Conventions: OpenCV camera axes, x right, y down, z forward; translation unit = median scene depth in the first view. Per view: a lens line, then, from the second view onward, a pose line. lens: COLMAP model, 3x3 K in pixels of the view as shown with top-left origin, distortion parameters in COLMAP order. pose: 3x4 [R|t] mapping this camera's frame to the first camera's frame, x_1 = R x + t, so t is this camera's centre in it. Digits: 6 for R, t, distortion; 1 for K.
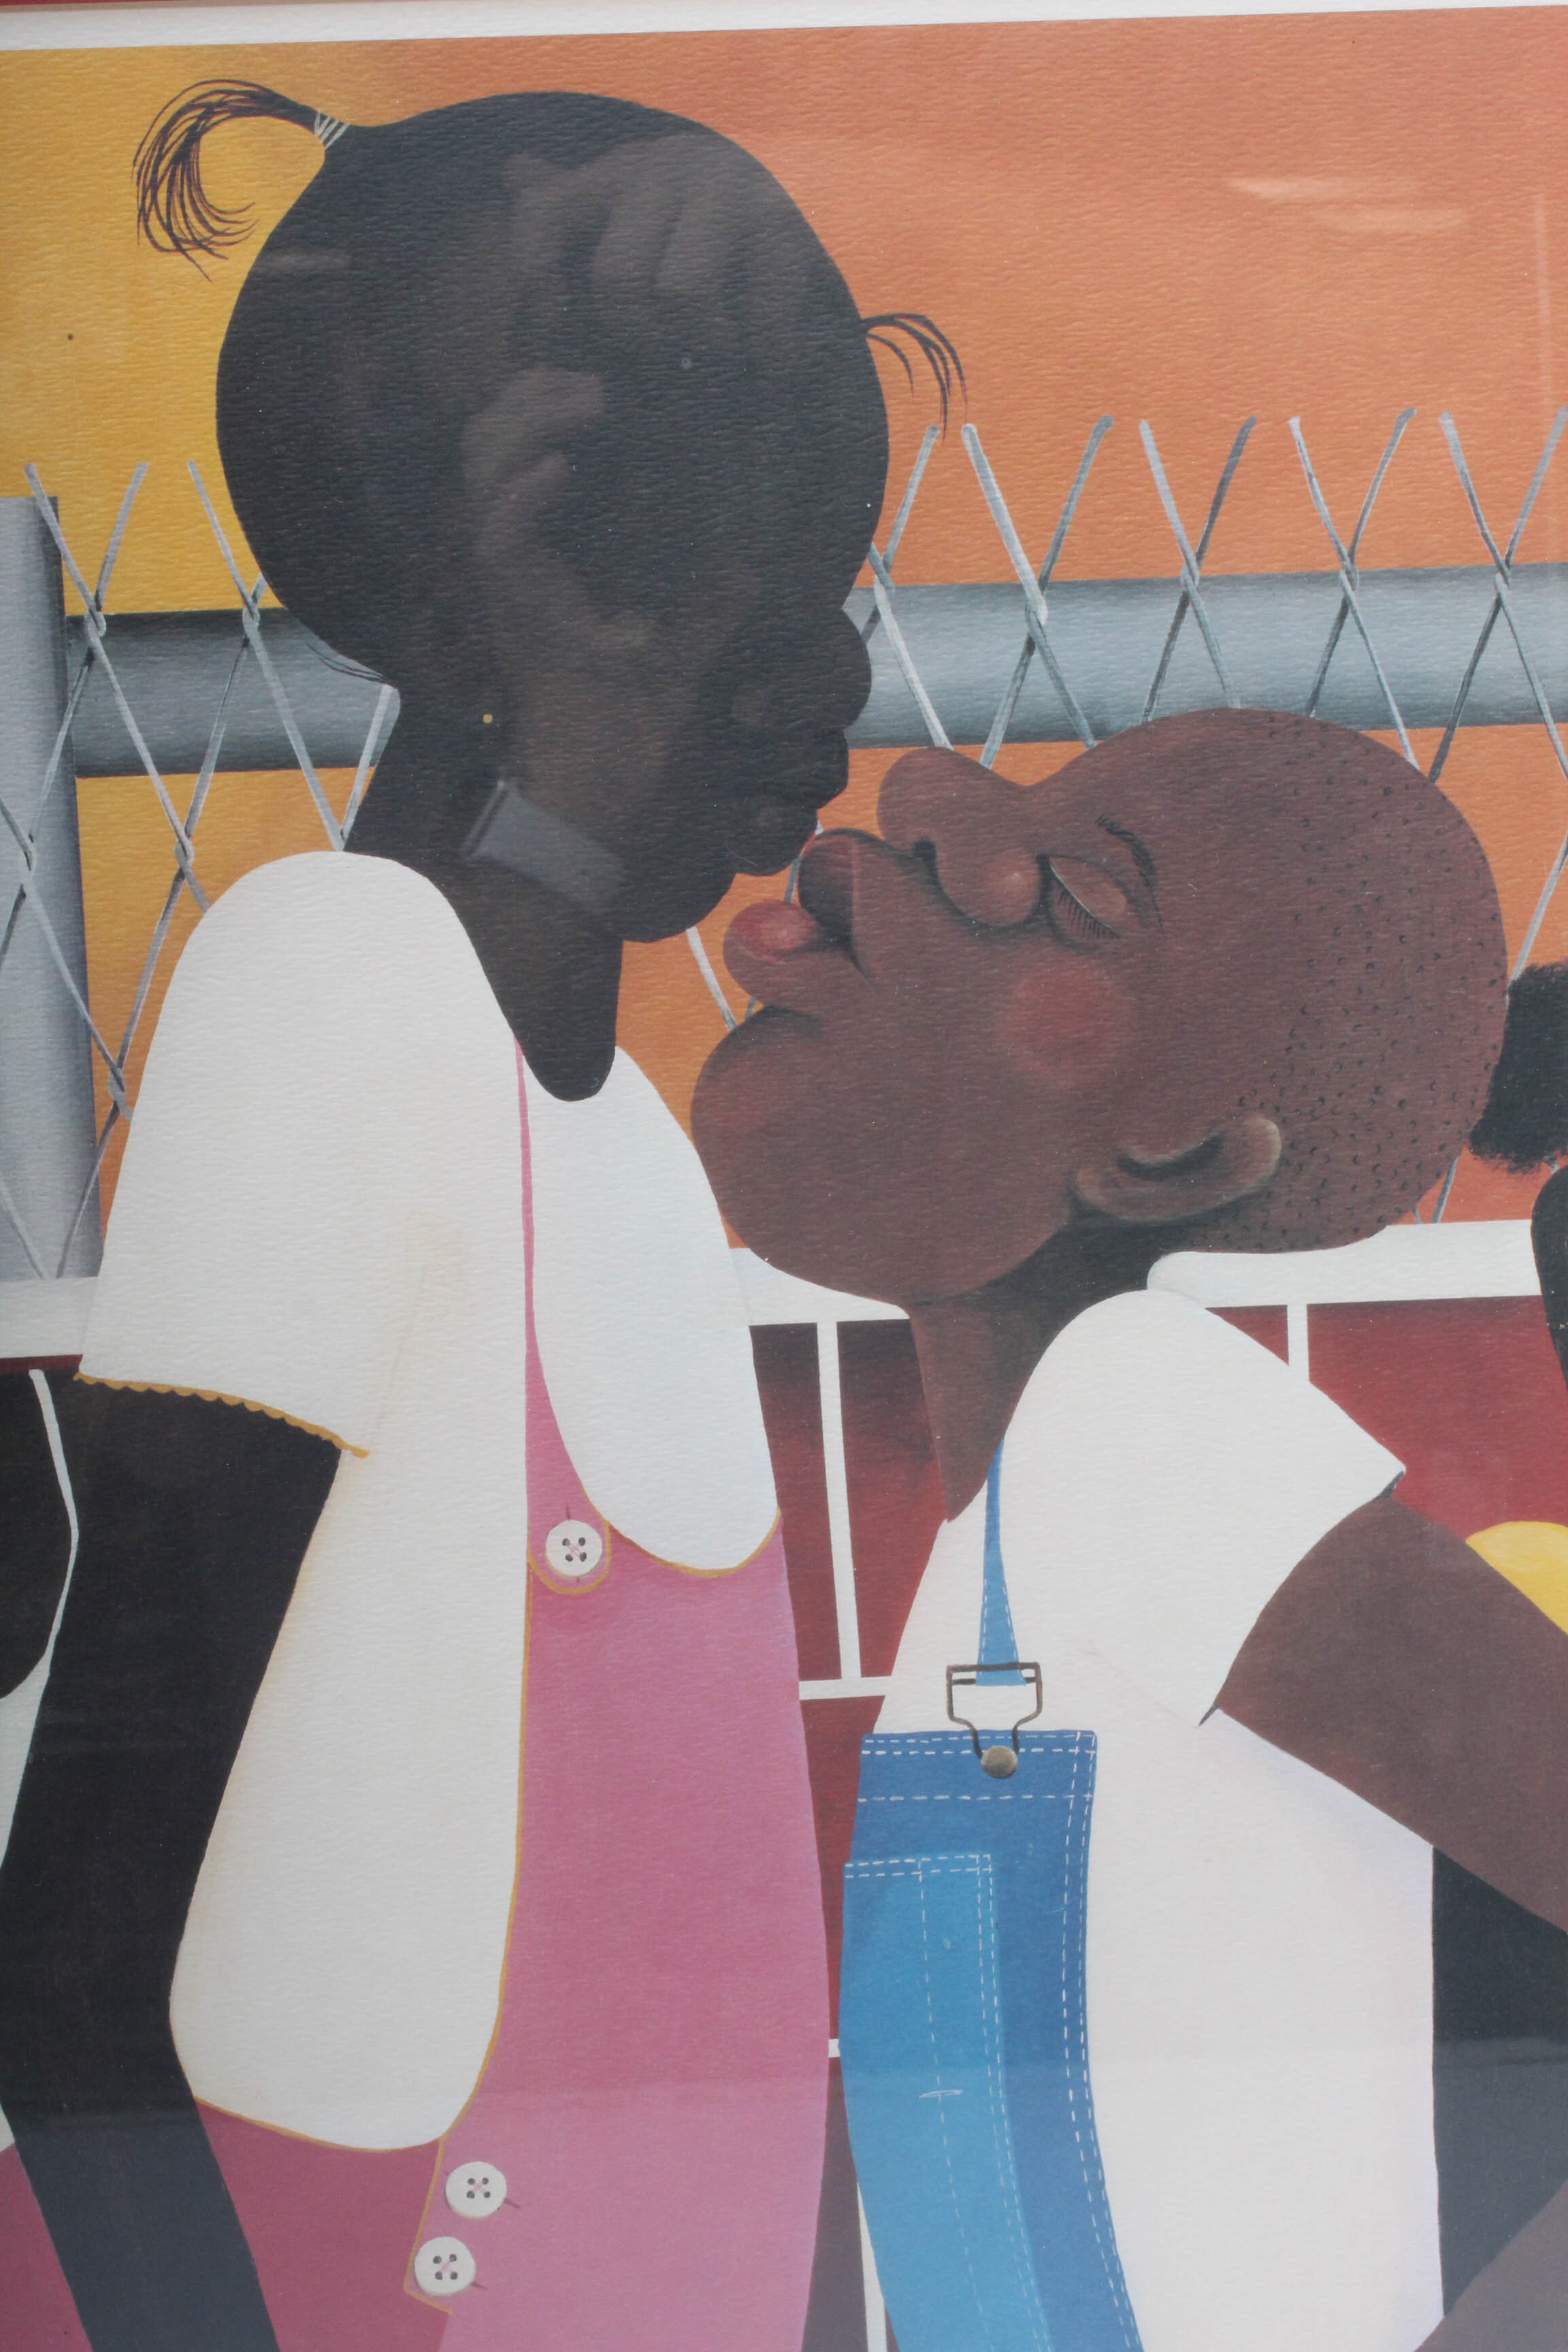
lens RADIAL K [[4070.5, 0, 801.5], [0, 4070.5, 1164.7], [0, 0, 1]] dist [0.000545, 0.000000]
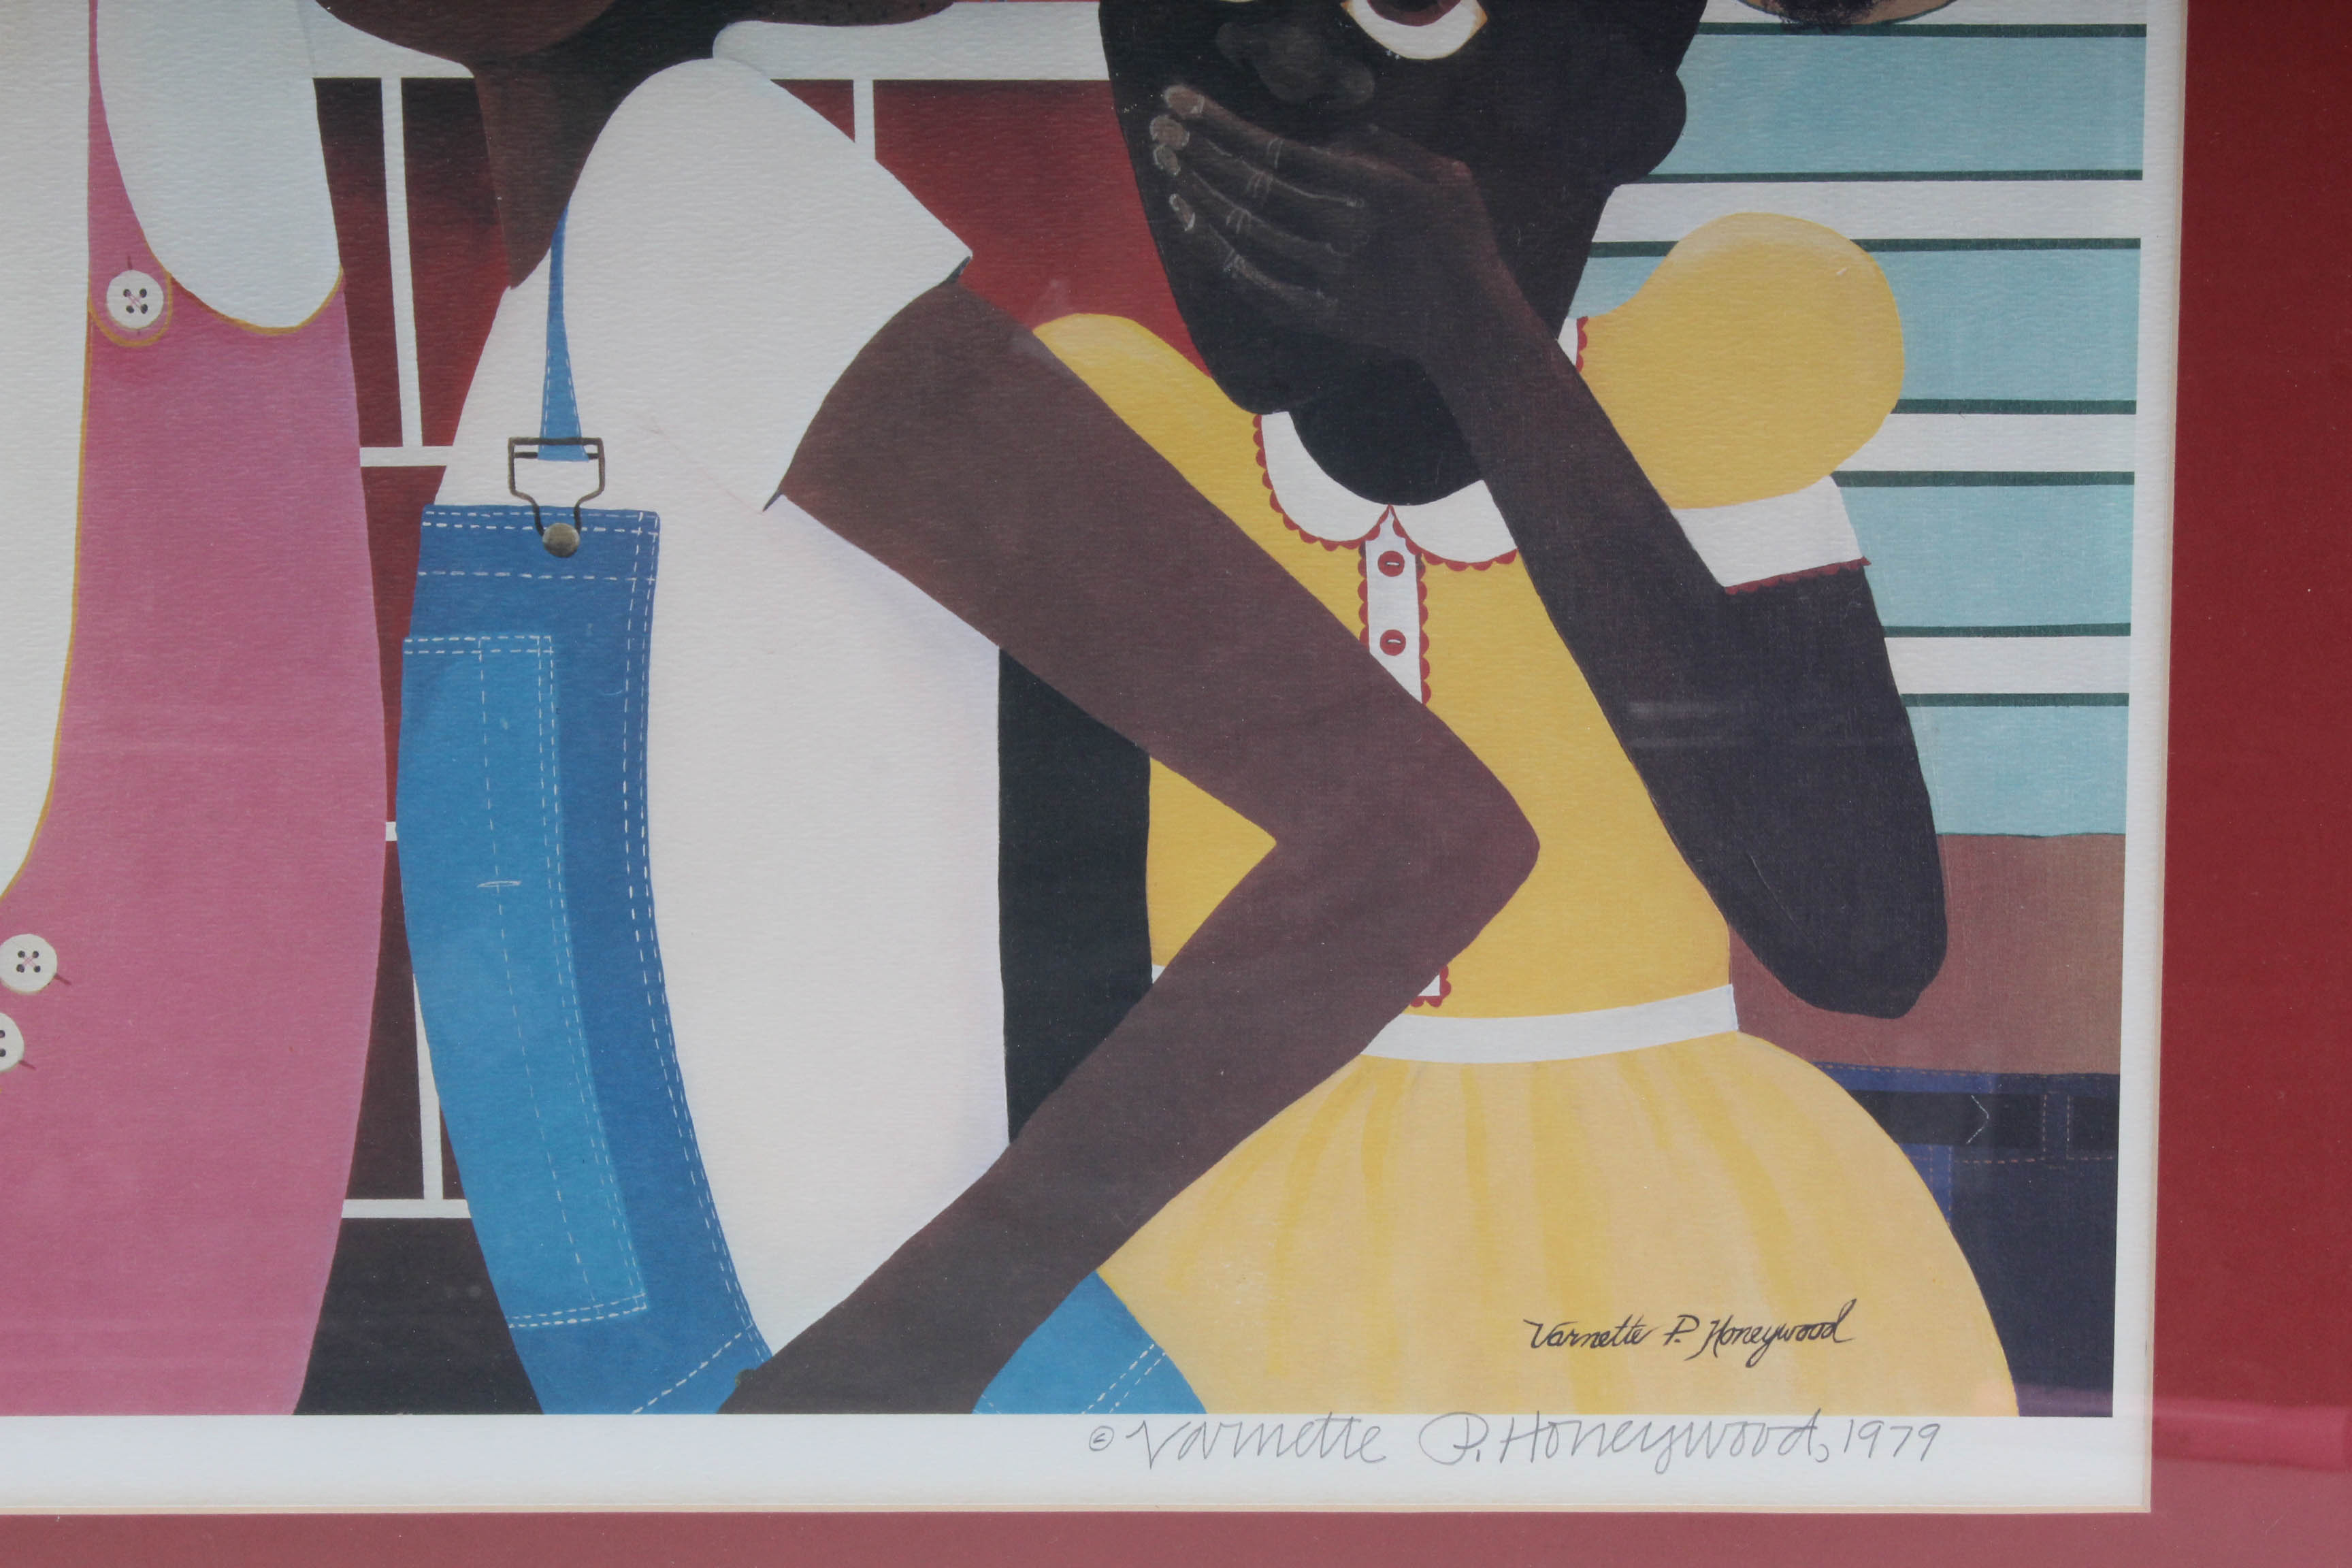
lens RADIAL K [[5533.9, 0, 1184.2], [0, 5533.9, 769.0], [0, 0, 1]] dist [0.080278, 0.000000]
pose [[0.998901, 0.036835, -0.028989, 0.248122], [-0.037601, 0.998945, -0.026351, 0.238331], [0.027988, 0.027412, 0.999232, -0.356979]]
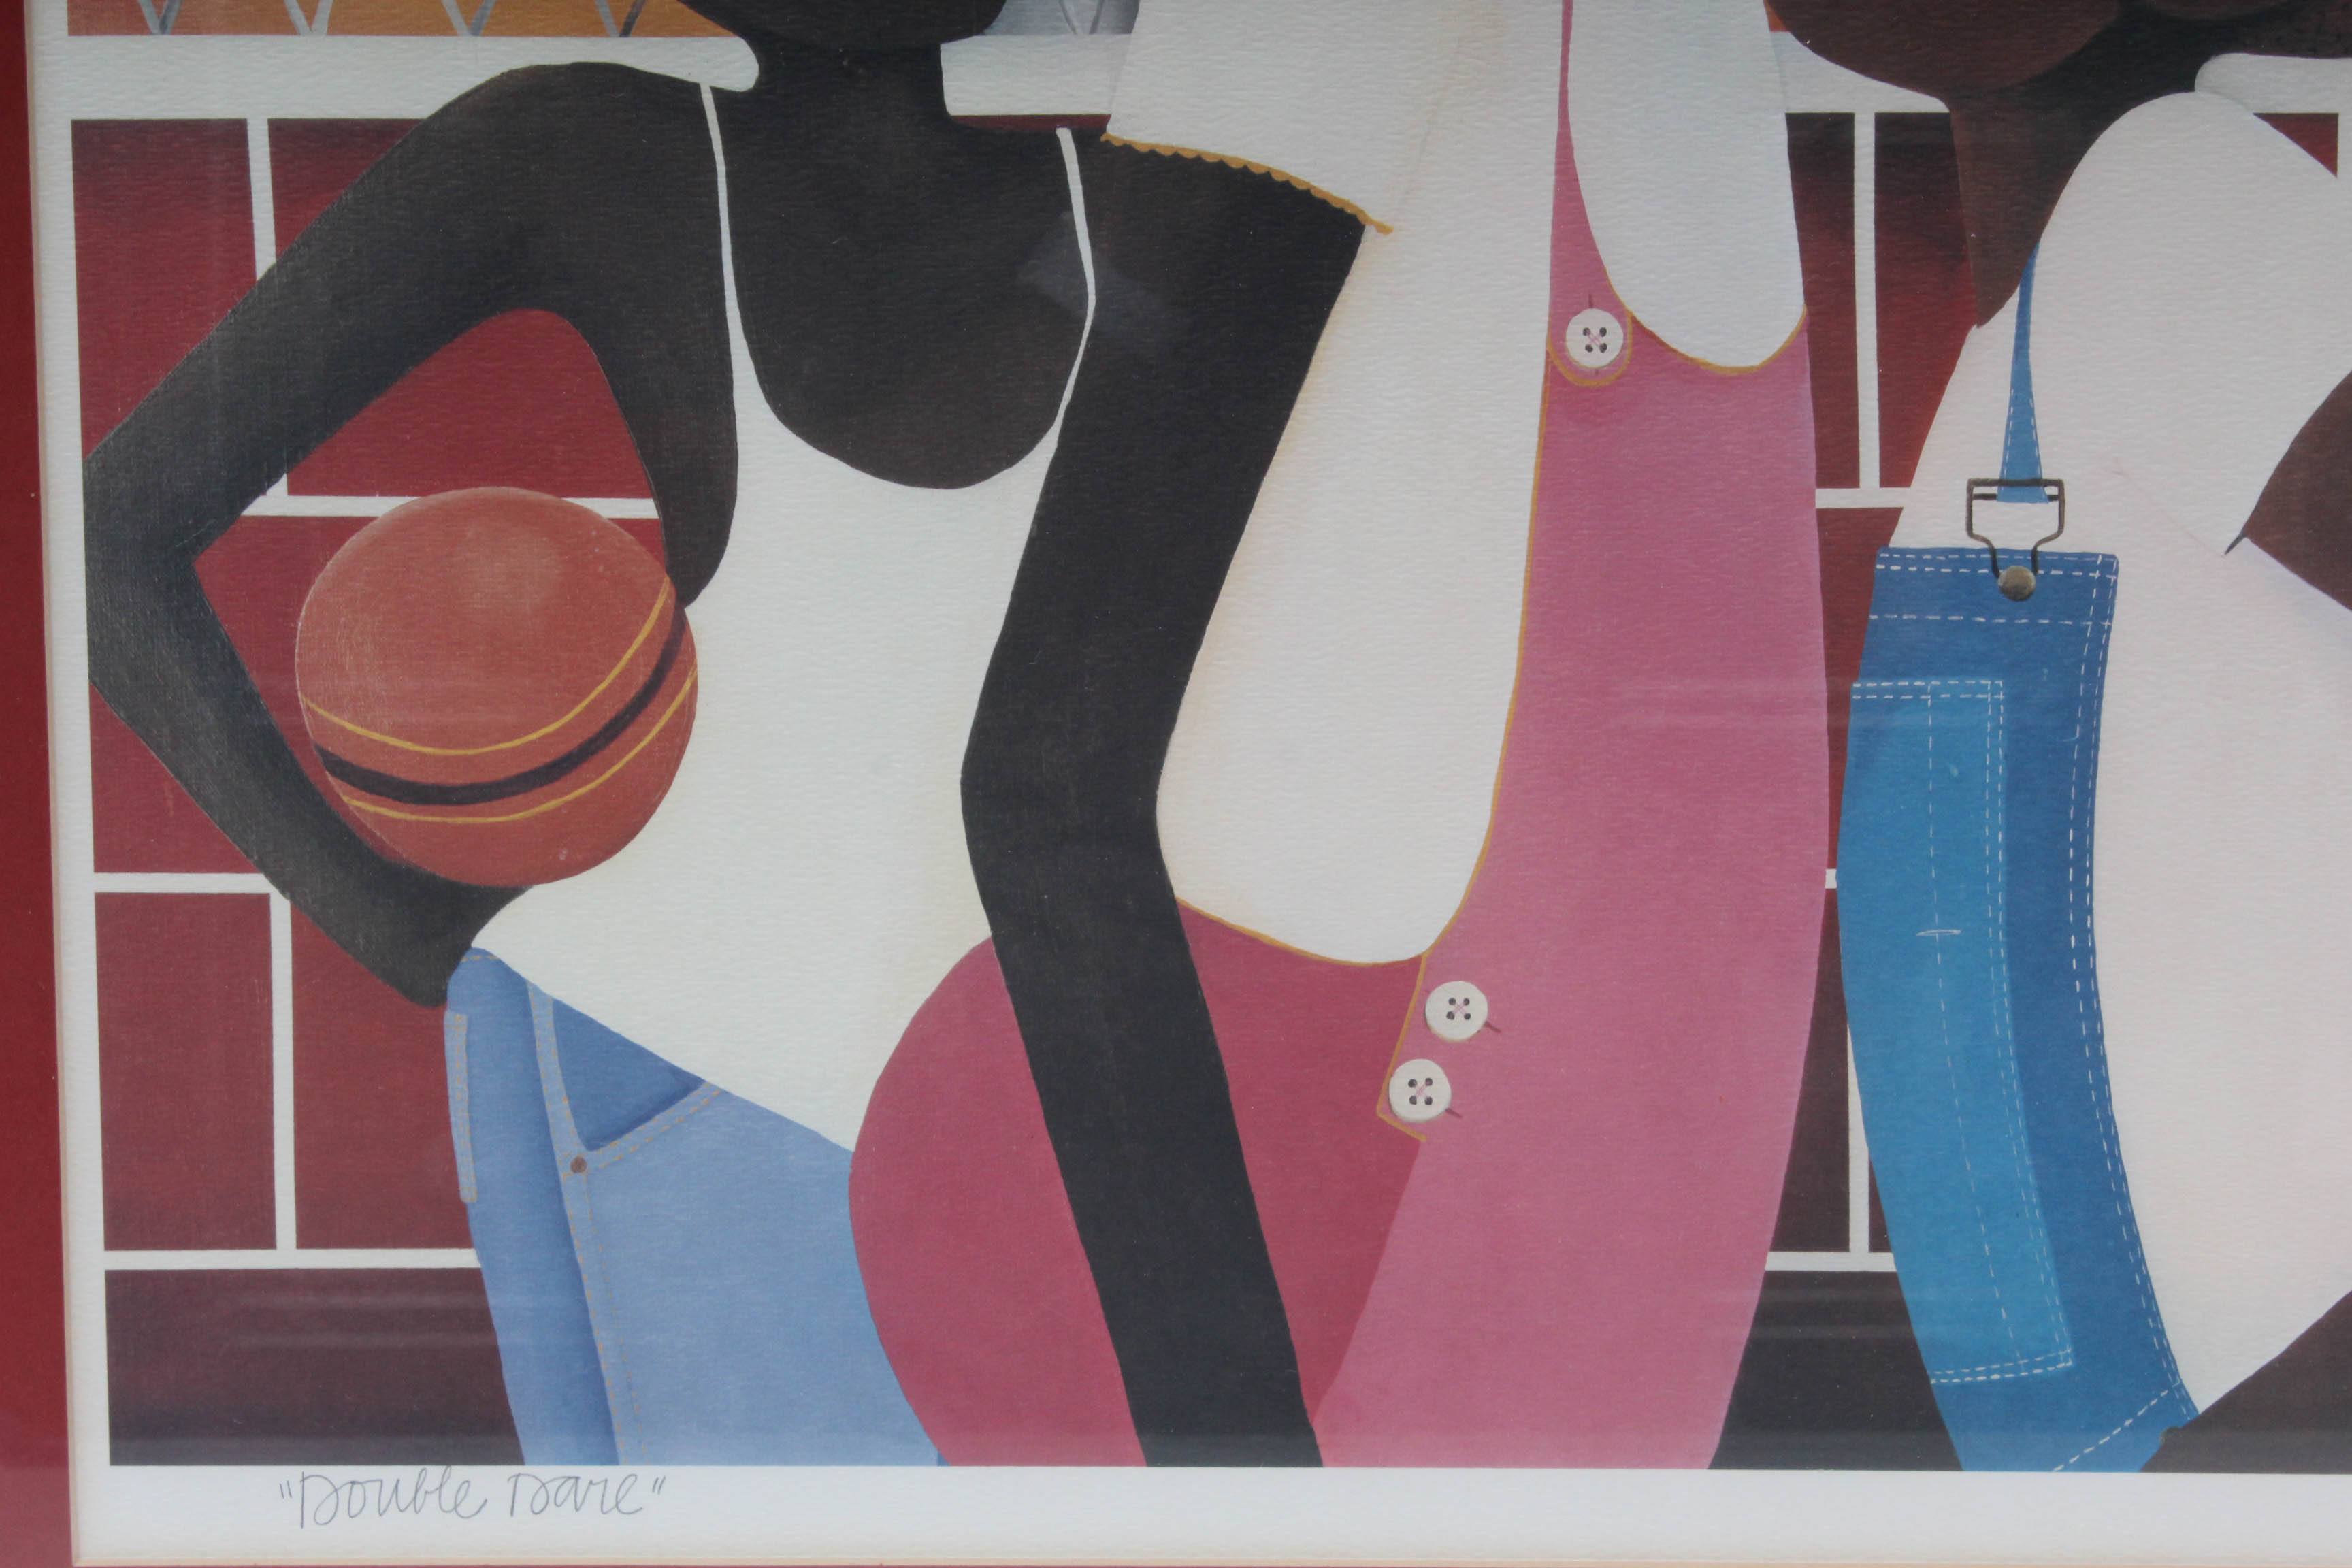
lens RADIAL K [[5533.9, 0, 1170.4], [0, 5533.9, 784.9], [0, 0, 1]] dist [0.080278, 0.000000]
pose [[0.998488, 0.041042, -0.036564, -0.106026], [-0.041638, 0.999010, -0.015664, 0.229799], [0.035885, 0.017163, 0.999209, -0.343716]]
